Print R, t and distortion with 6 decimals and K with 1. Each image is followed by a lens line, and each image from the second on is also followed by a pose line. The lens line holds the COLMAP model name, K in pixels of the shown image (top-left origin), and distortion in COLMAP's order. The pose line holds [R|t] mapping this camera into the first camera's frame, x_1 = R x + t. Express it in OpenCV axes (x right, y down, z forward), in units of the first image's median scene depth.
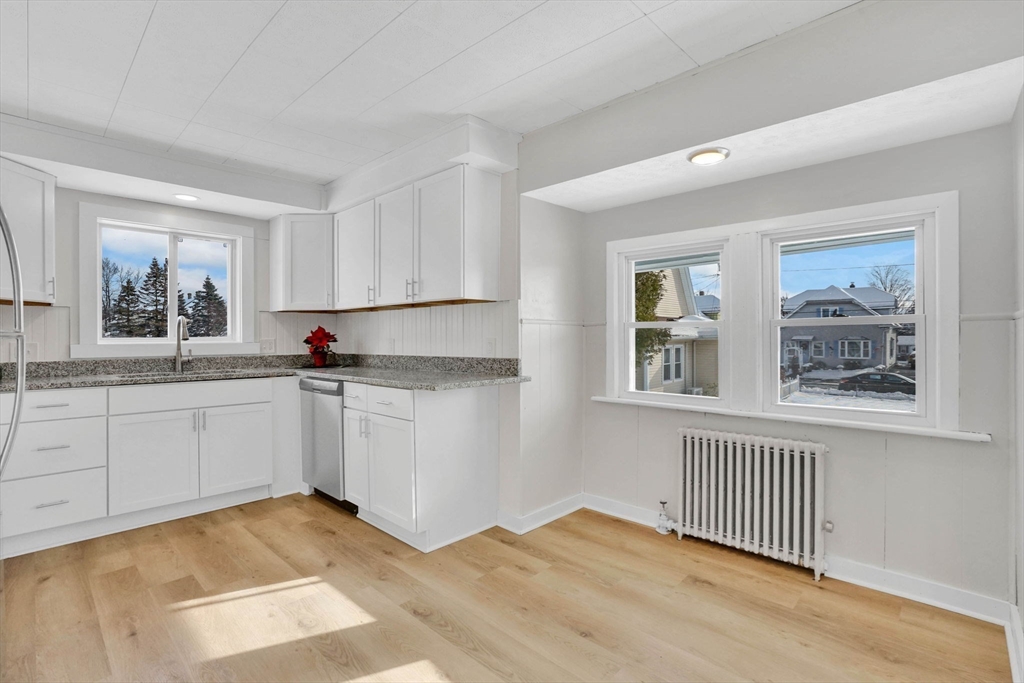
lens RADIAL K [[481.4, 0, 512.0], [0, 481.4, 341.5], [0, 0, 1]] dist [-0.003935, -0.000233]
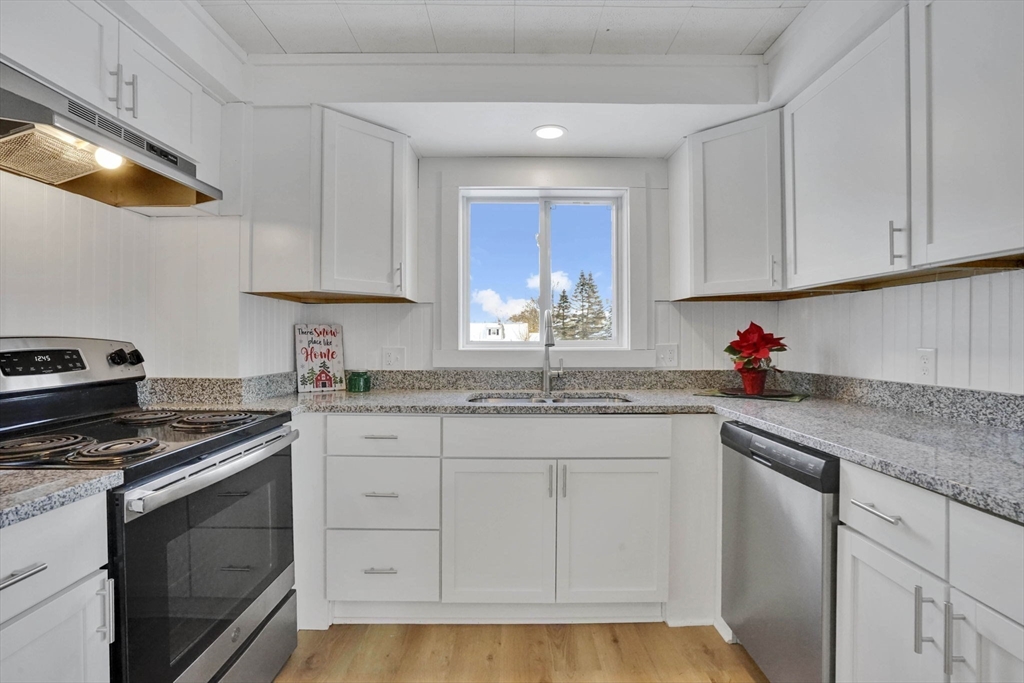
lens RADIAL K [[495.0, 0, 483.9], [0, 495.0, 334.7], [0, 0, 1]] dist [-0.045008, 0.000228]
pose [[0.670018, -0.001471, -0.742343, -0.221726], [-0.009356, 0.999902, -0.010425, -0.010735], [0.742286, 0.013930, 0.669938, 0.454779]]
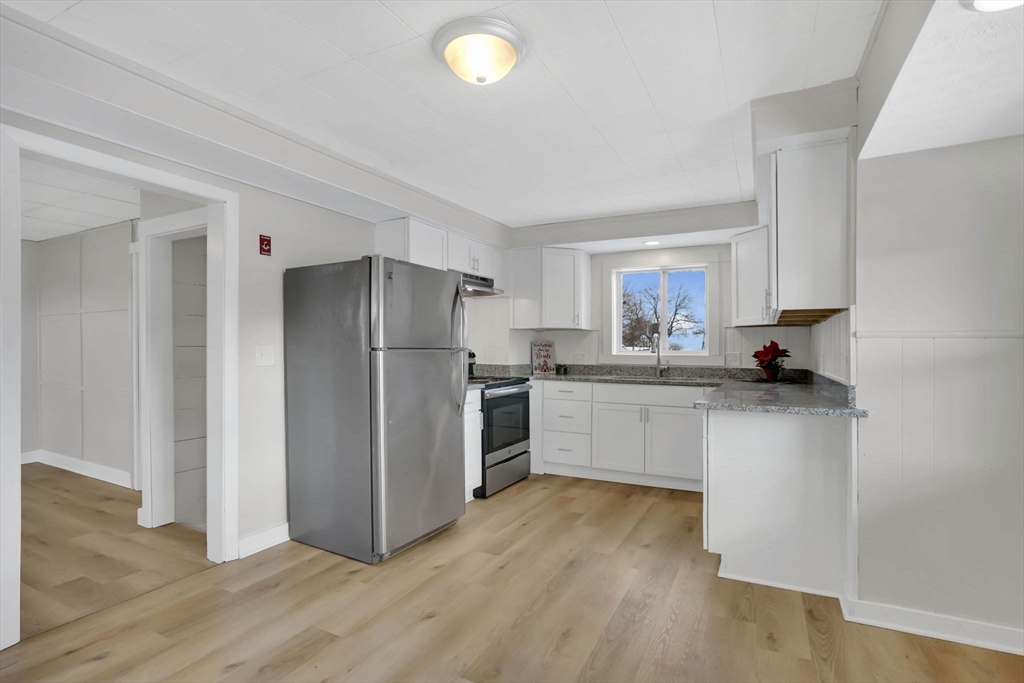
lens RADIAL K [[482.8, 0, 512.0], [0, 482.8, 341.5], [0, 0, 1]] dist [-0.036886, 0.000713]
pose [[0.309863, -0.007214, -0.950754, 0.438771], [-0.015149, 0.999807, -0.012524, -0.011466], [0.950661, 0.018283, 0.309694, 0.217875]]
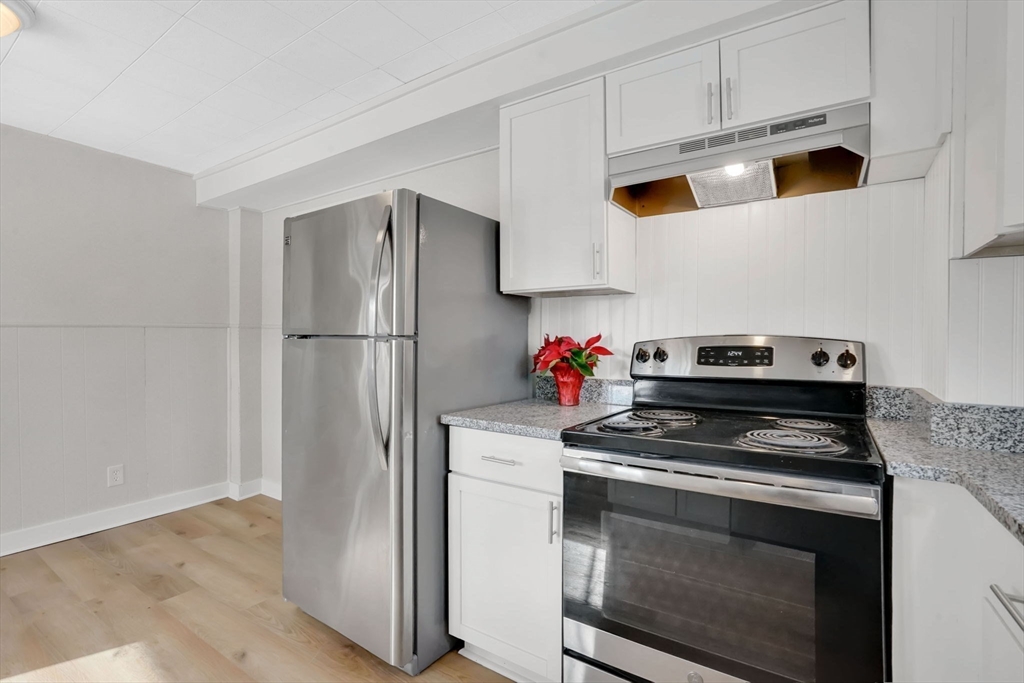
lens RADIAL K [[481.4, 0, 512.0], [0, 481.4, 341.5], [0, 0, 1]] dist [-0.003935, -0.000233]
pose [[-0.981336, -0.001617, -0.192292, -0.448788], [-0.004298, 0.999899, 0.013524, -0.008996], [0.192250, 0.014098, -0.981245, 0.863594]]
